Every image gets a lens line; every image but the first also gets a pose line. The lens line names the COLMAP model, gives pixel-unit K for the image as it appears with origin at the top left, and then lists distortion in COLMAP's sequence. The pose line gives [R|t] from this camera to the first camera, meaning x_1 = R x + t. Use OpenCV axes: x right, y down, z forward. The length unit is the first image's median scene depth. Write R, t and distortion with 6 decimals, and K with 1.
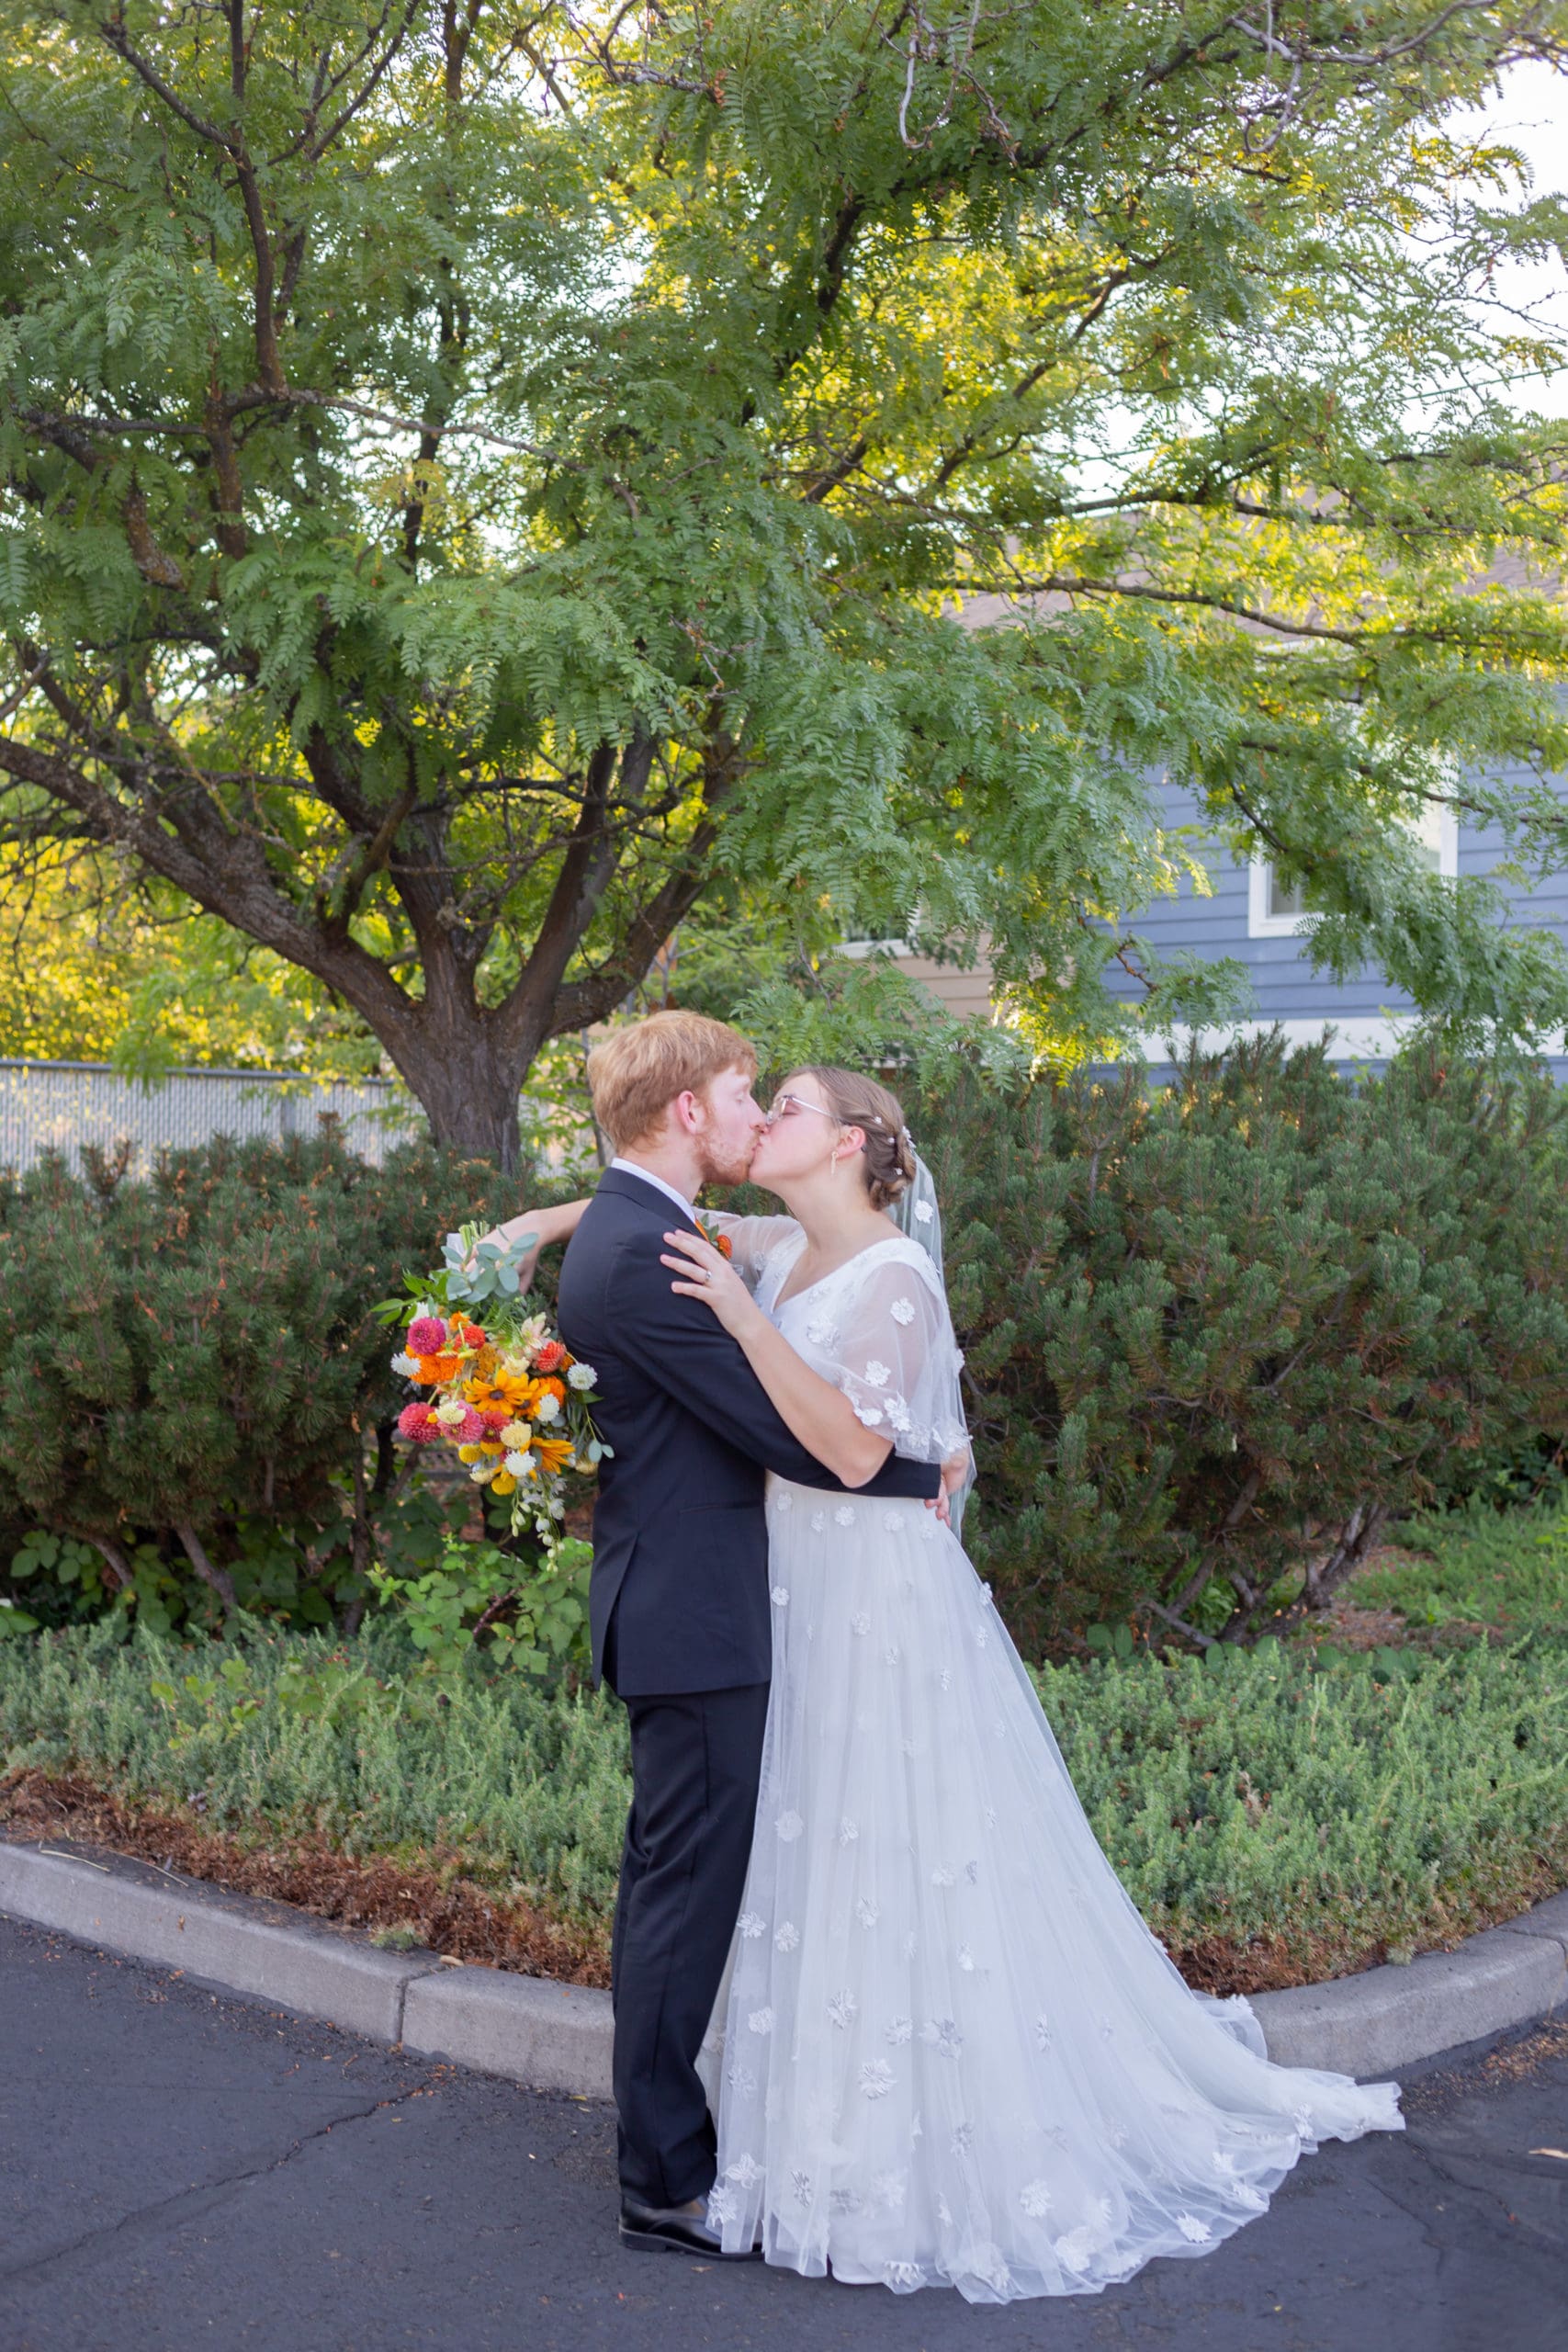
lens RADIAL K [[2419.2, 0, 783.9], [0, 2419.2, 1190.3], [0, 0, 1]] dist [-0.087314, 0.107230]
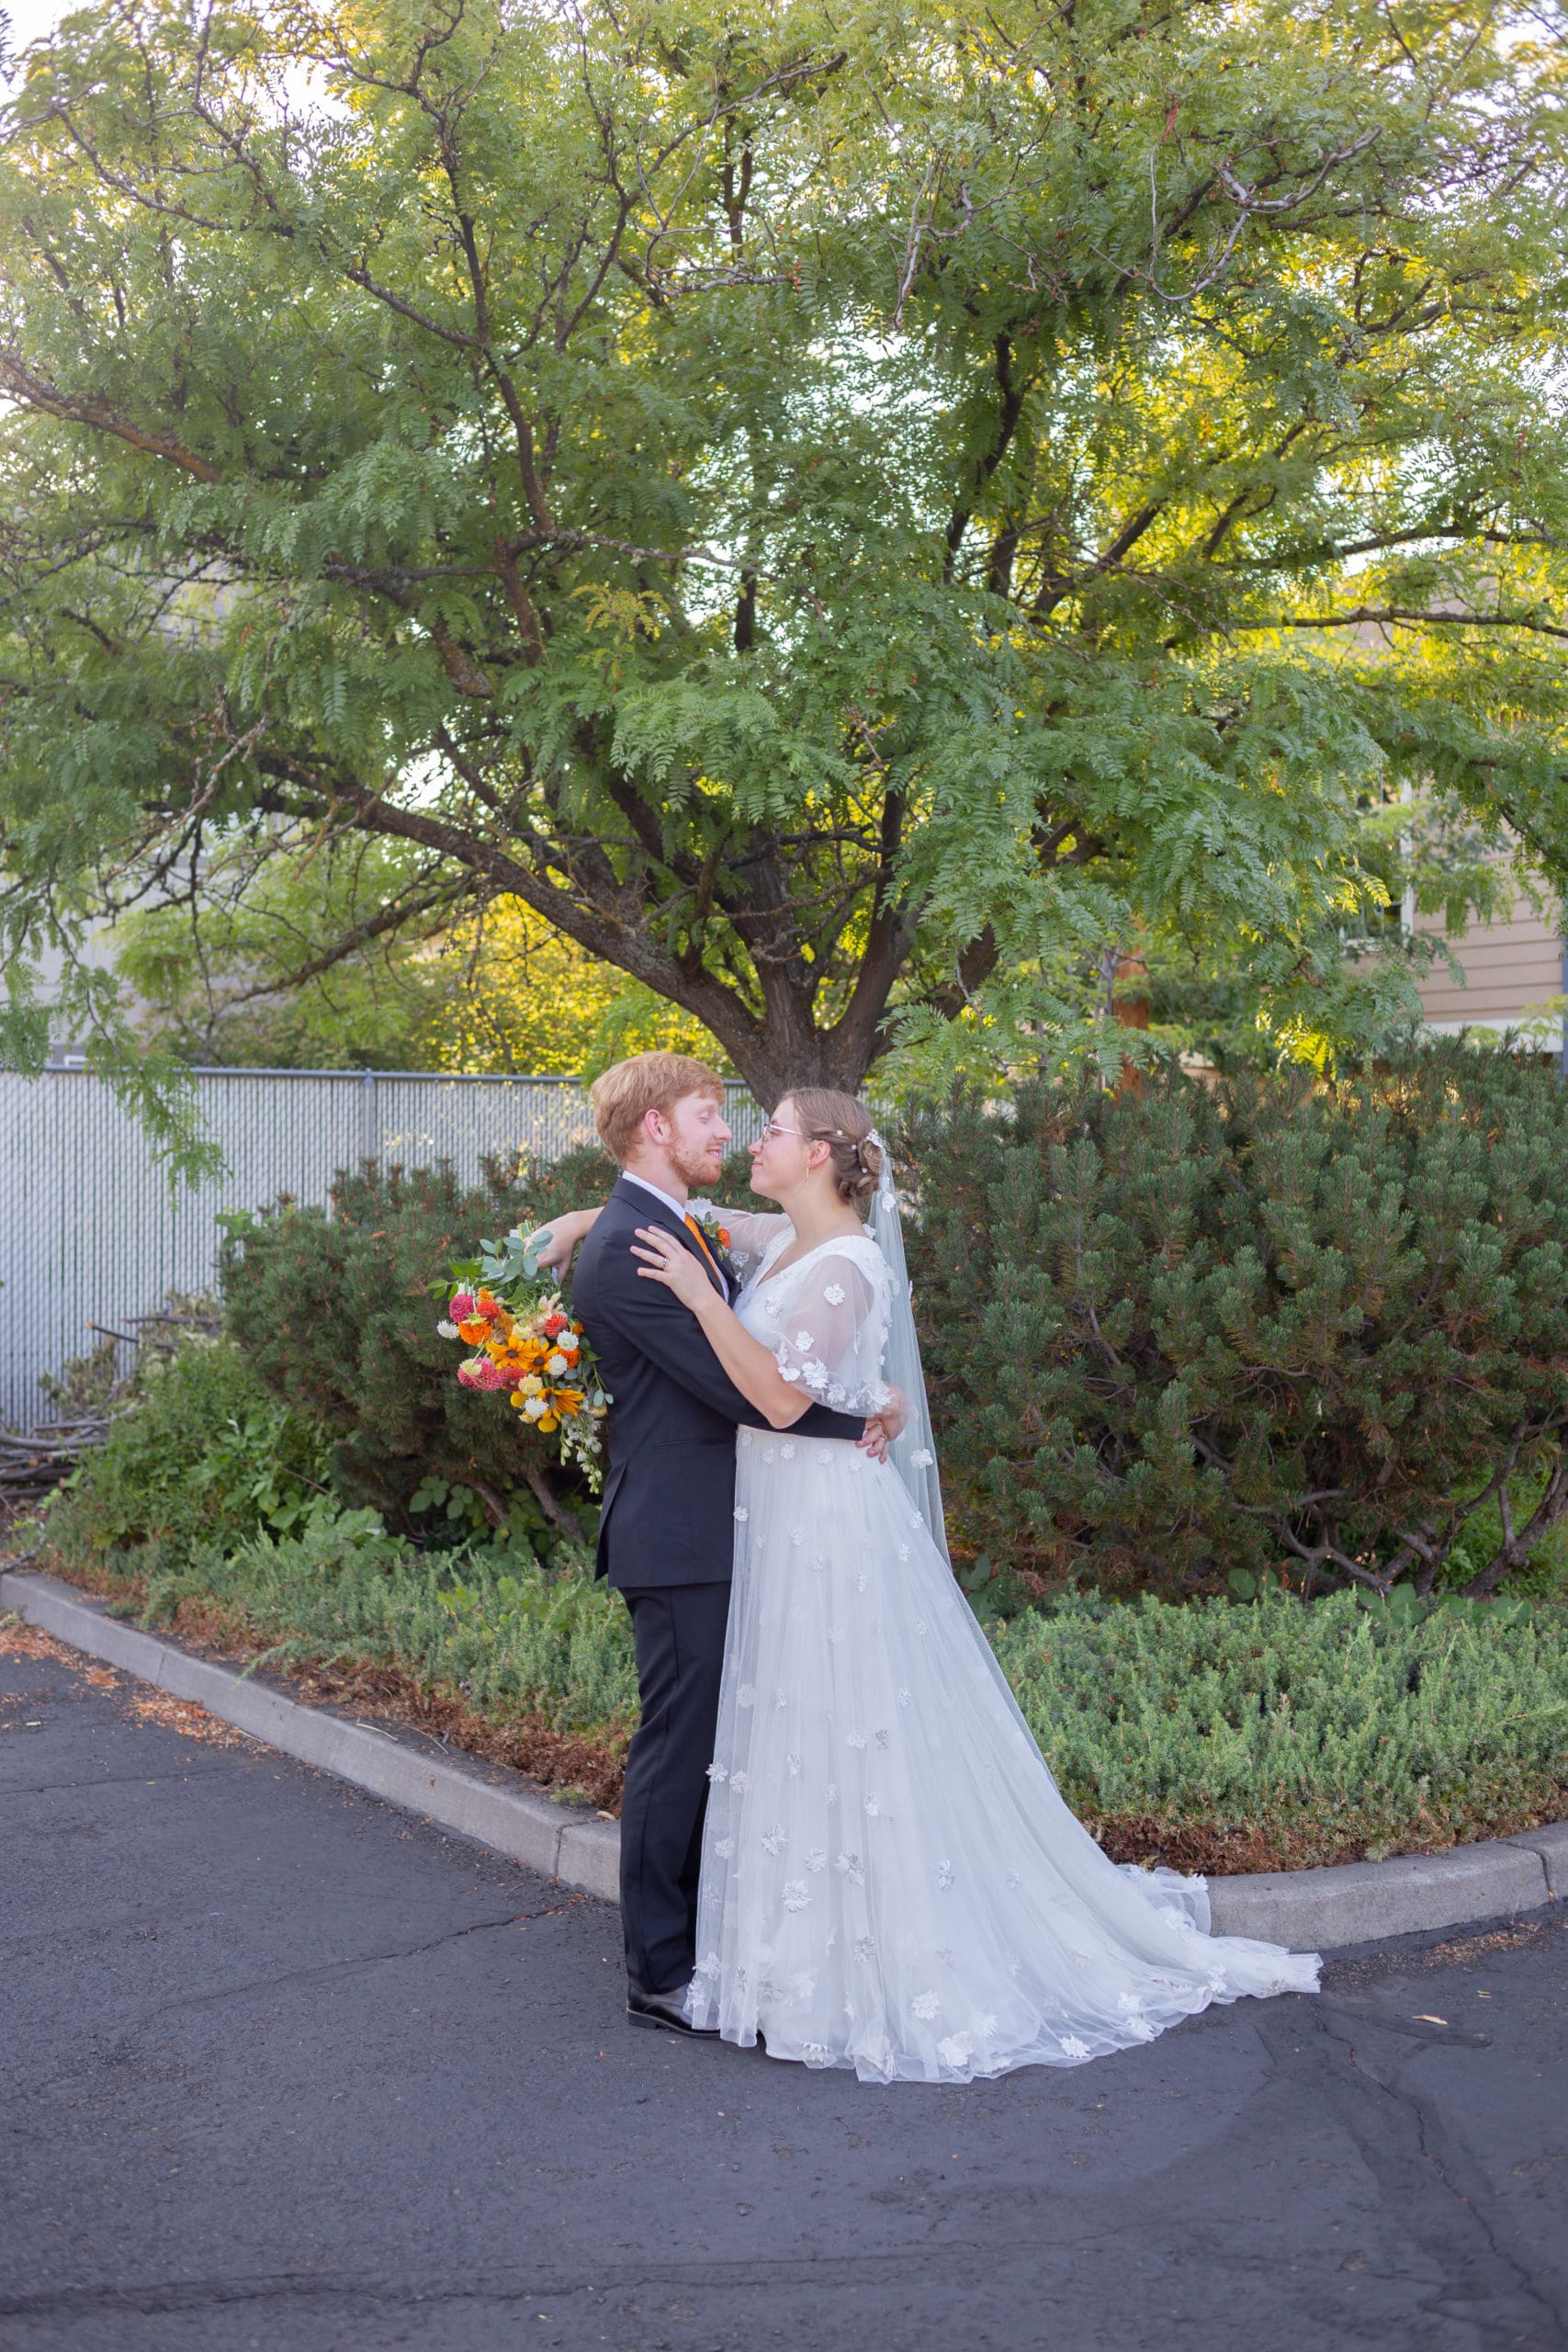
lens RADIAL K [[2330.9, 0, 784.0], [0, 2330.9, 1176.0], [0, 0, 1]] dist [-0.089775, 0.109392]
pose [[0.966452, -0.012801, -0.256528, 0.239744], [0.012308, 0.999918, -0.003528, -0.003355], [0.256552, 0.000252, 0.966530, -0.121902]]
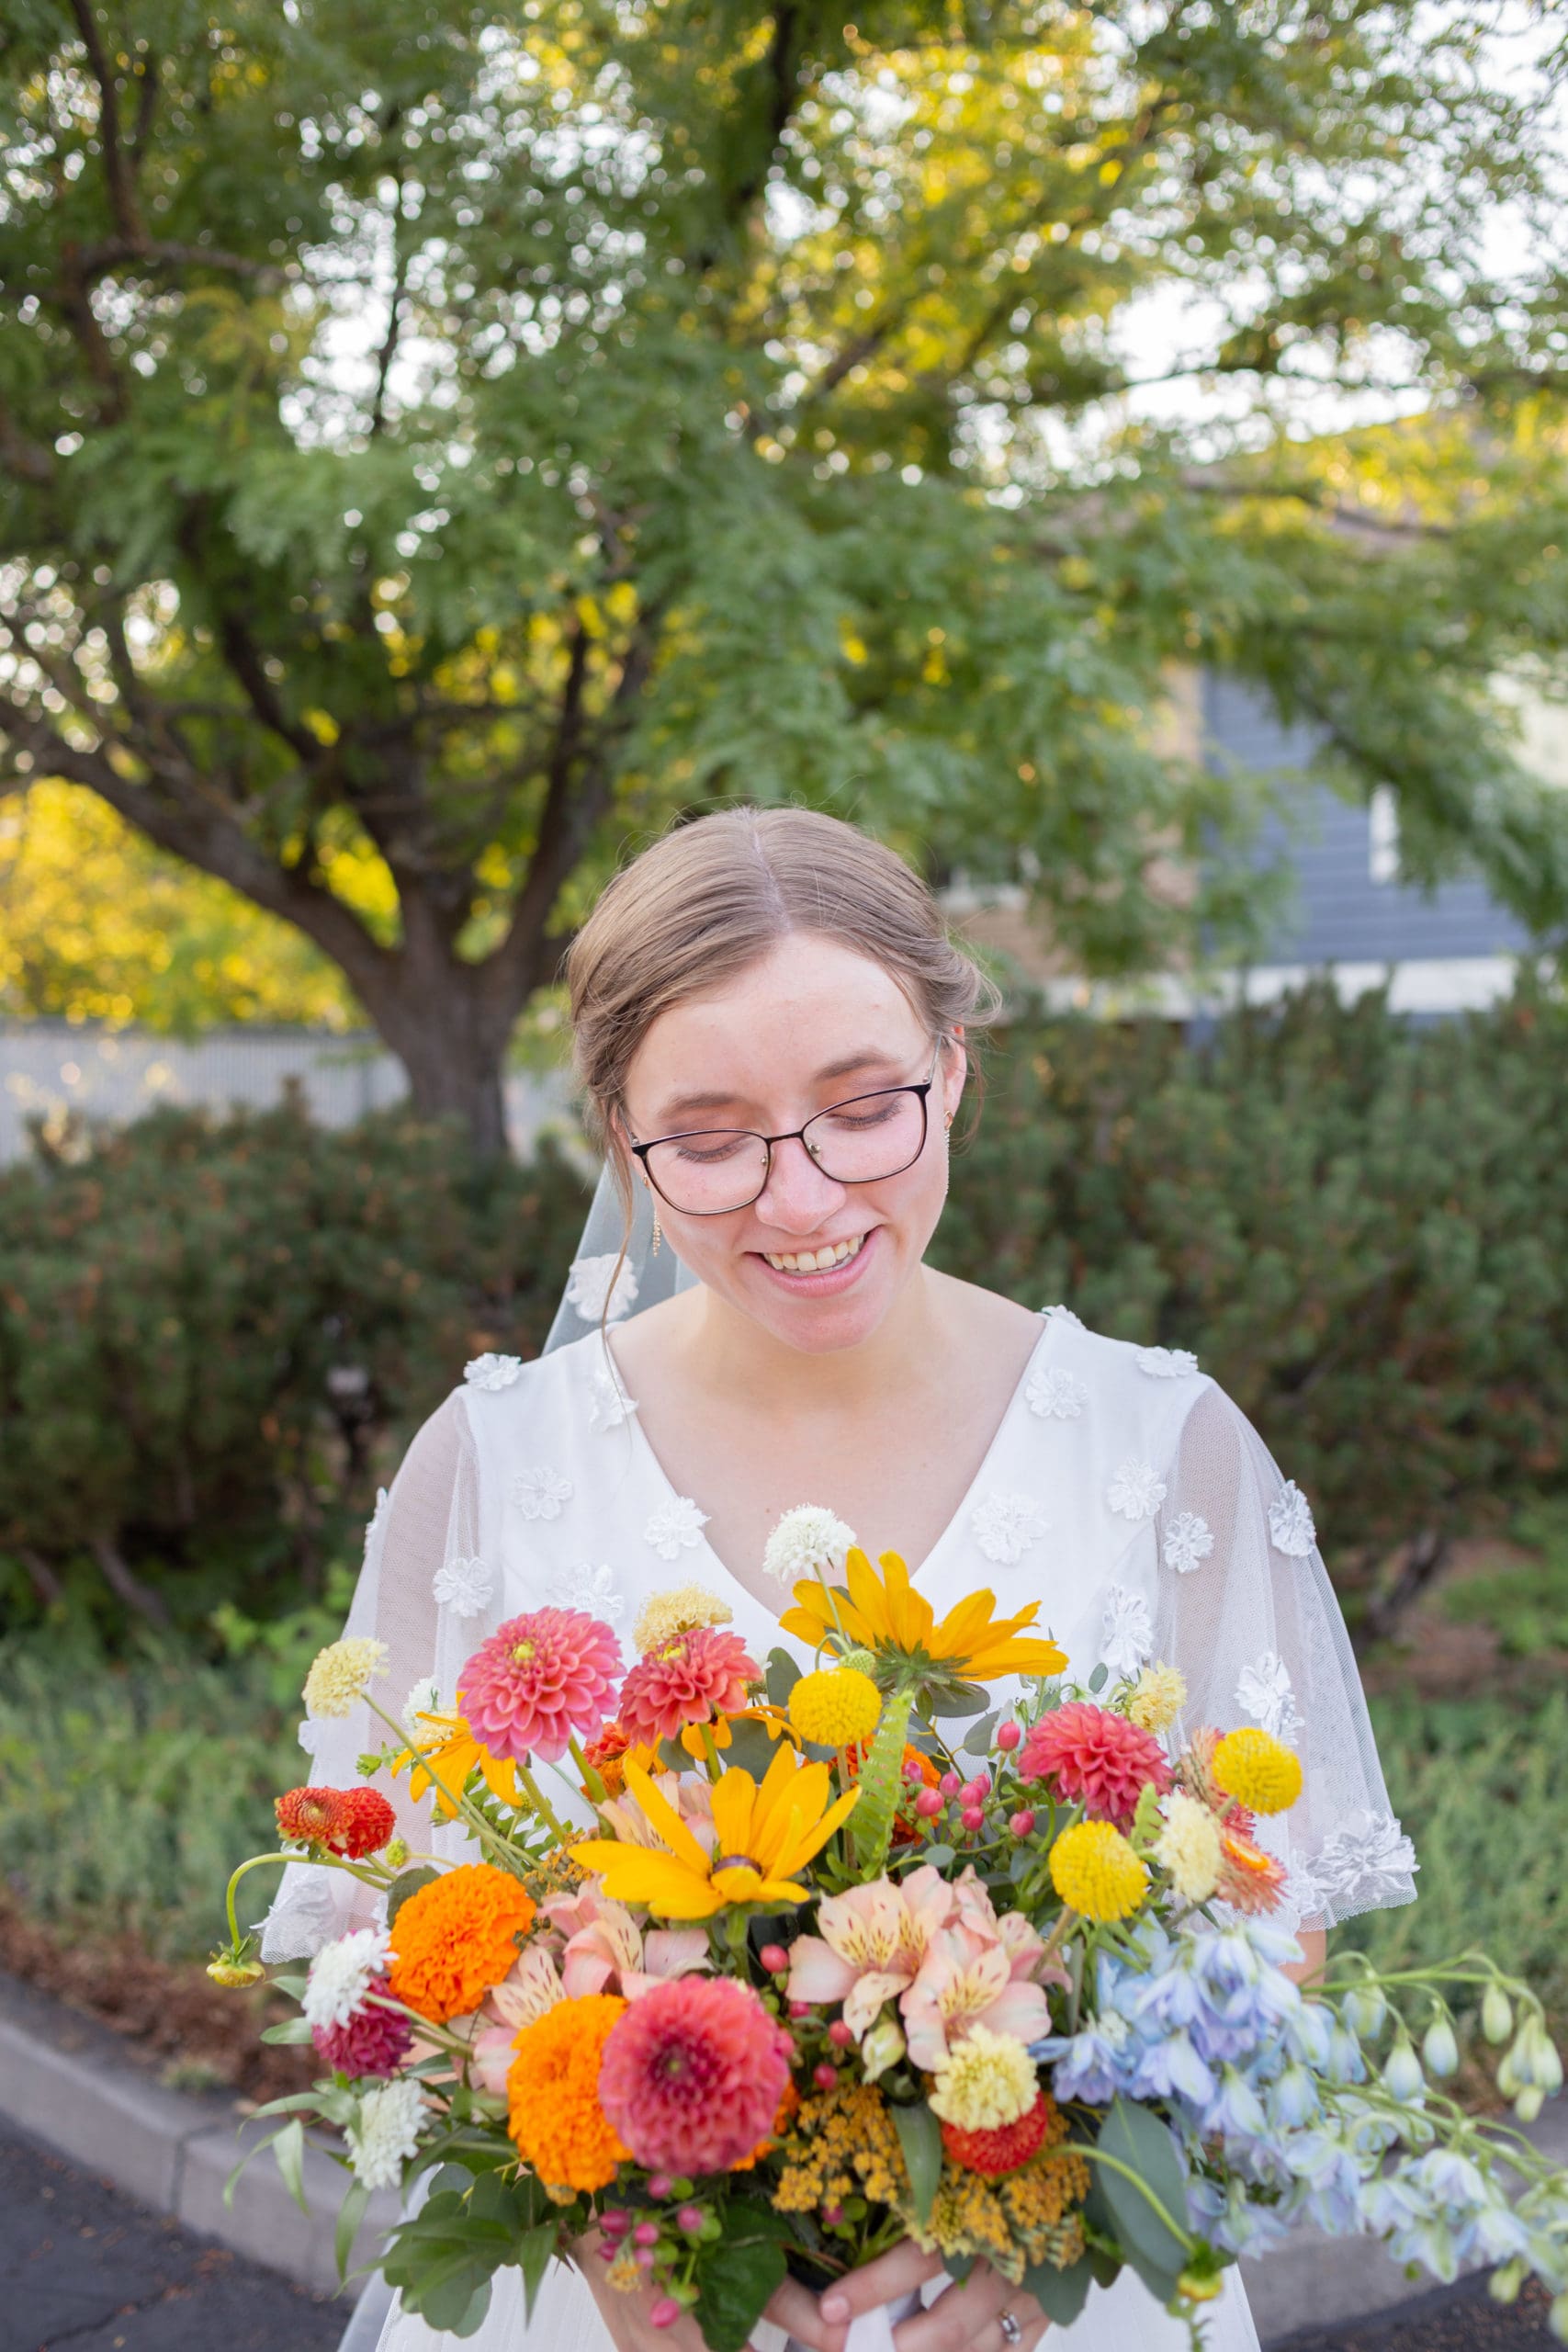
lens RADIAL K [[2377.2, 0, 789.4], [0, 2377.2, 1173.9], [0, 0, 1]] dist [-0.030470, -0.013069]
pose [[0.997776, -0.006922, -0.066300, 0.093599], [0.007732, 0.999899, 0.011962, -0.007610], [0.066210, -0.012448, 0.997728, 0.190870]]
